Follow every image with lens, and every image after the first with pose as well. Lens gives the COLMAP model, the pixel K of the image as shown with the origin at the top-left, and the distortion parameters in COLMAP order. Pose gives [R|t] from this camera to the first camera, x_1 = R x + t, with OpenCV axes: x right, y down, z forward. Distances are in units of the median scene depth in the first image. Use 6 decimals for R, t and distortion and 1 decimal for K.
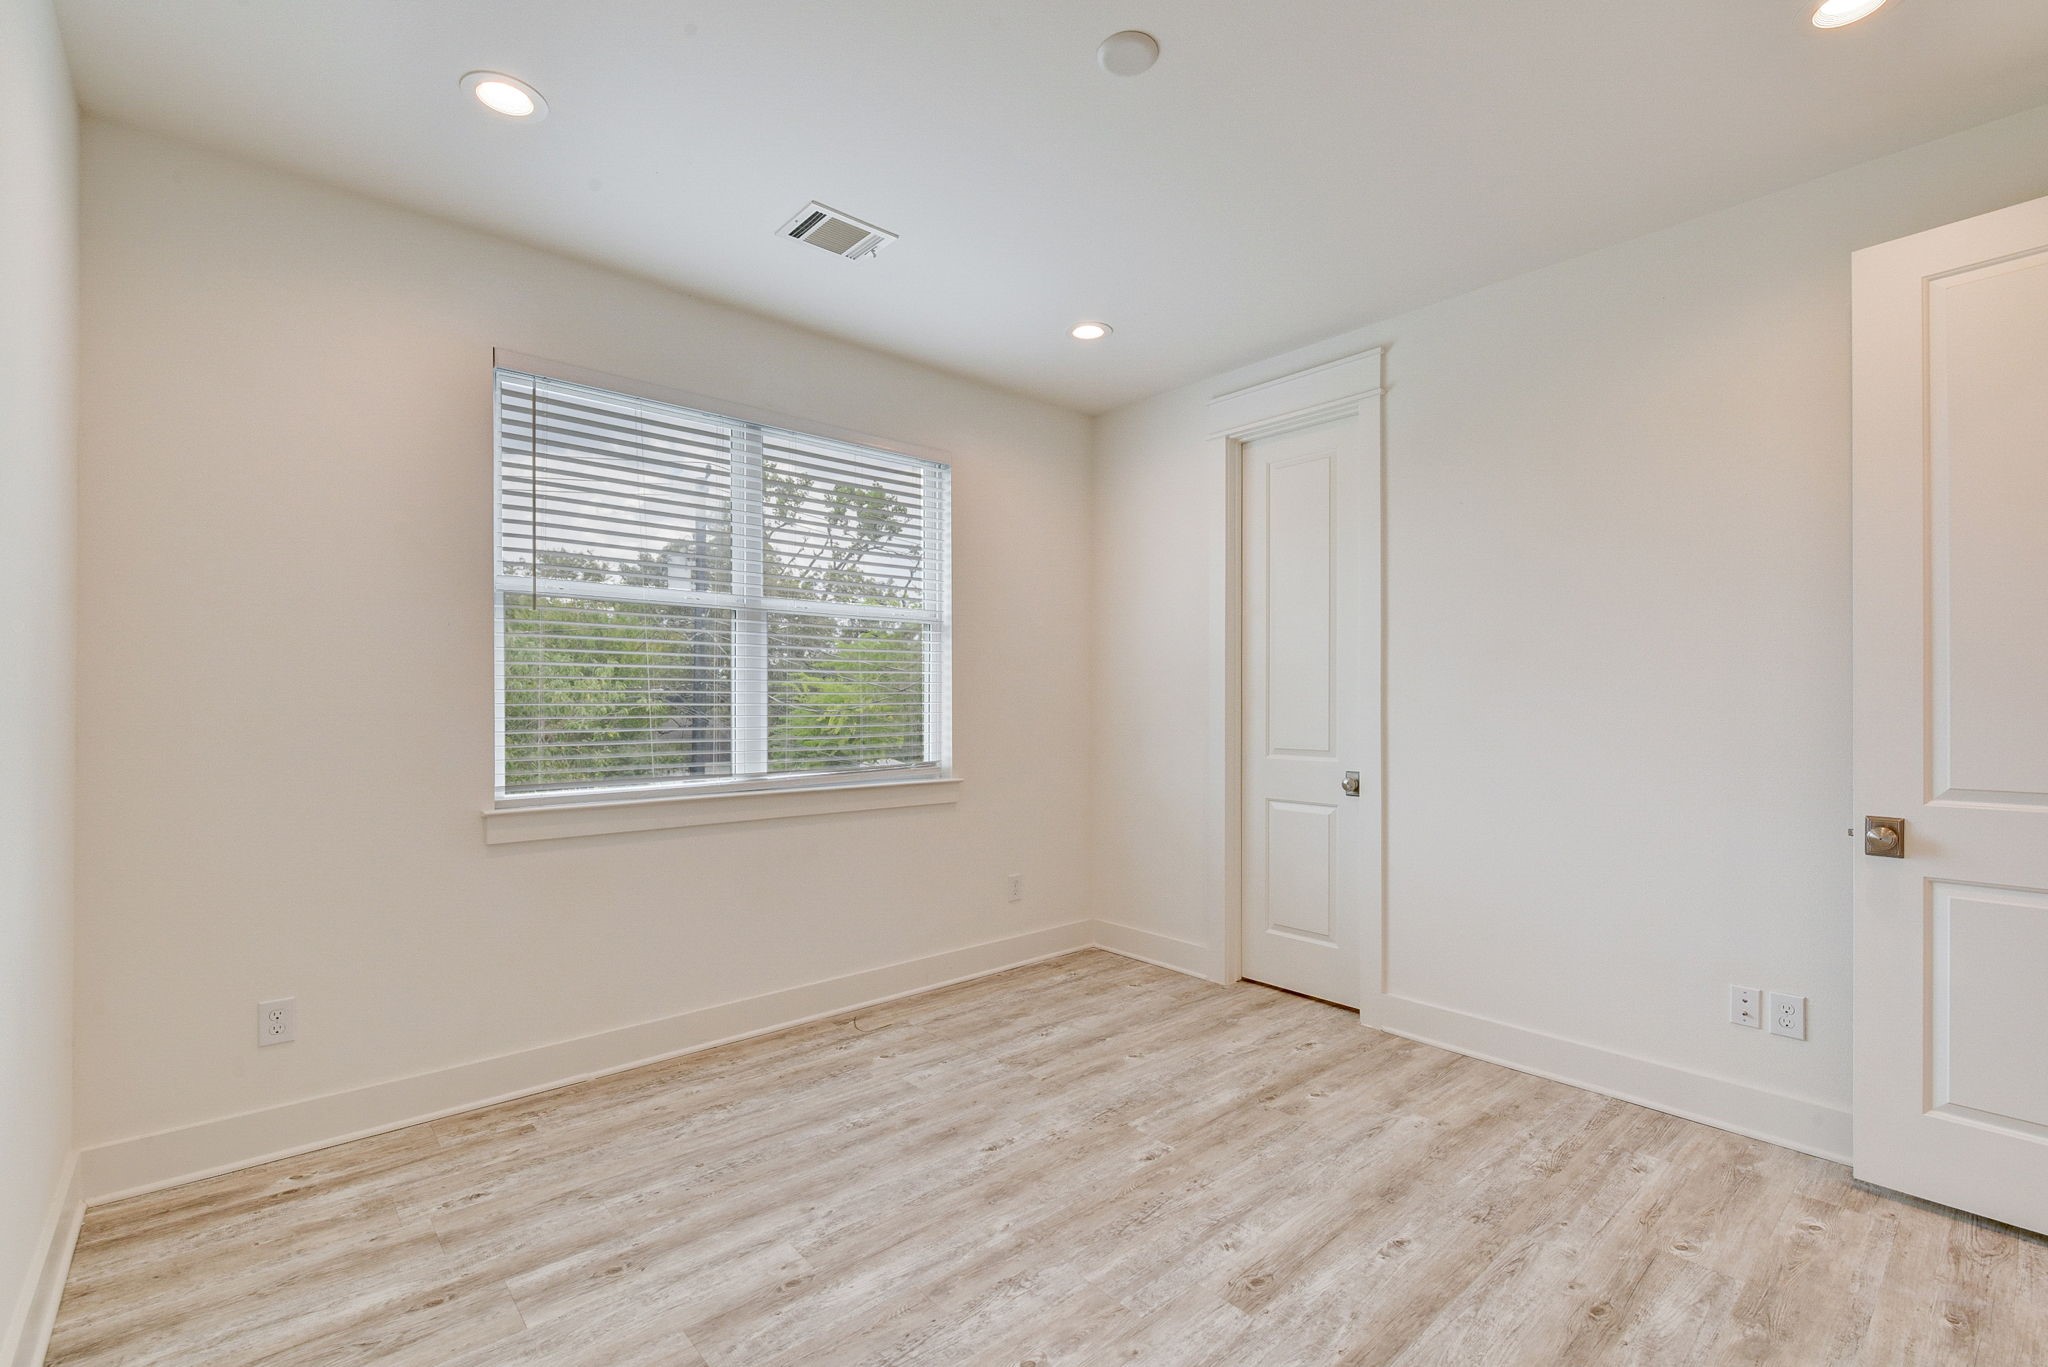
lens RADIAL K [[900.5, 0, 1015.3], [0, 900.5, 667.6], [0, 0, 1]] dist [0.016298, -0.011060]
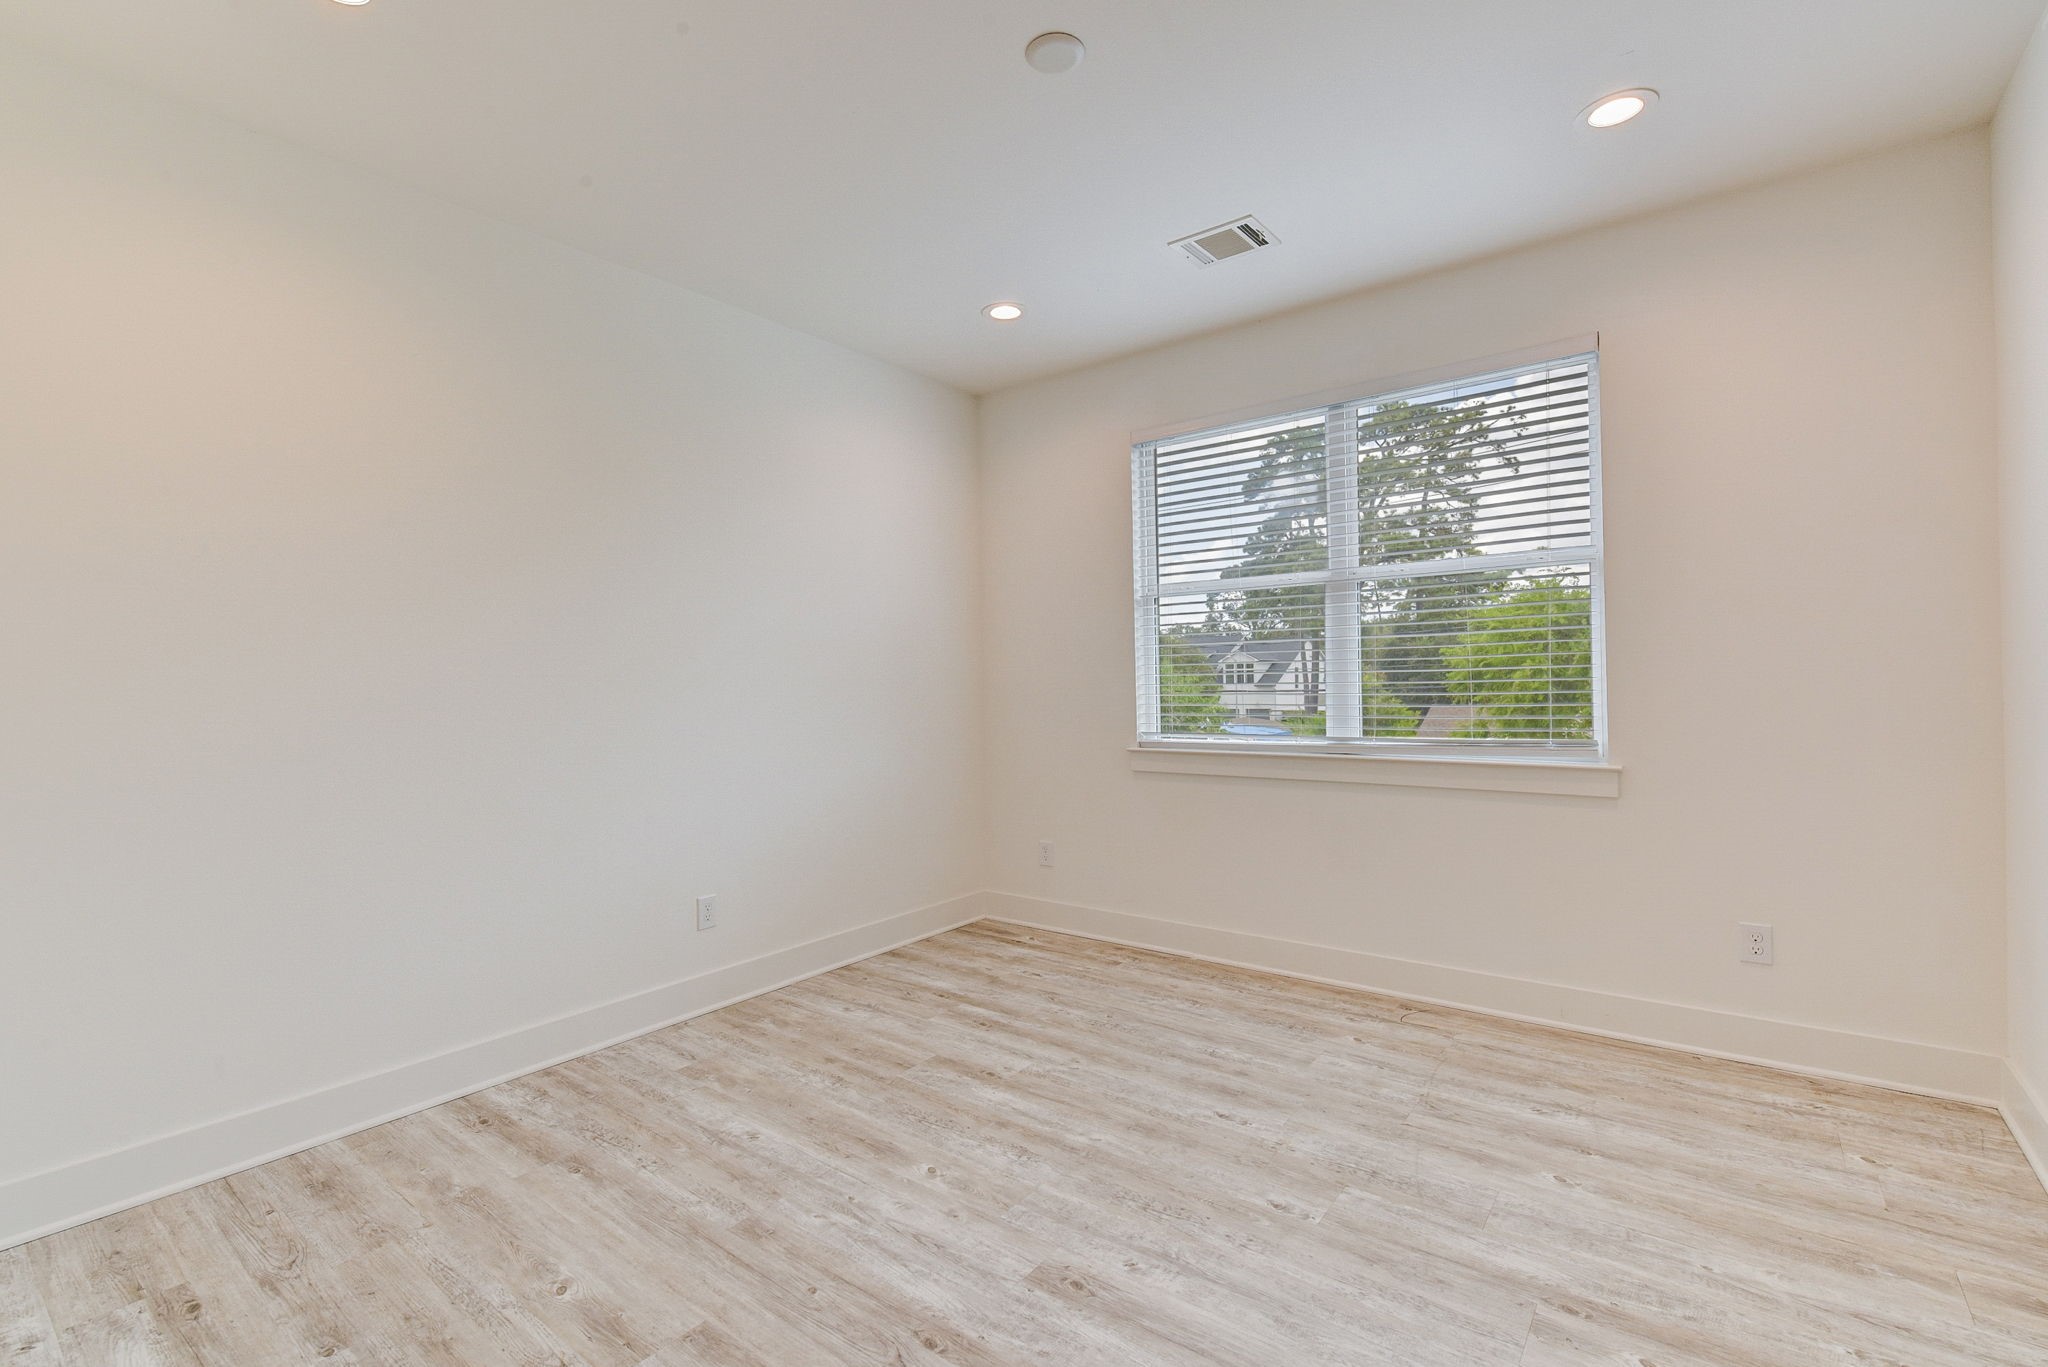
lens RADIAL K [[900.5, 0, 1015.3], [0, 900.5, 667.6], [0, 0, 1]] dist [0.016298, -0.011060]
pose [[0.196342, -0.015932, -0.980406, 0.866486], [0.056872, 0.998370, -0.004834, 0.027604], [0.978885, -0.054809, 0.196928, 0.573295]]
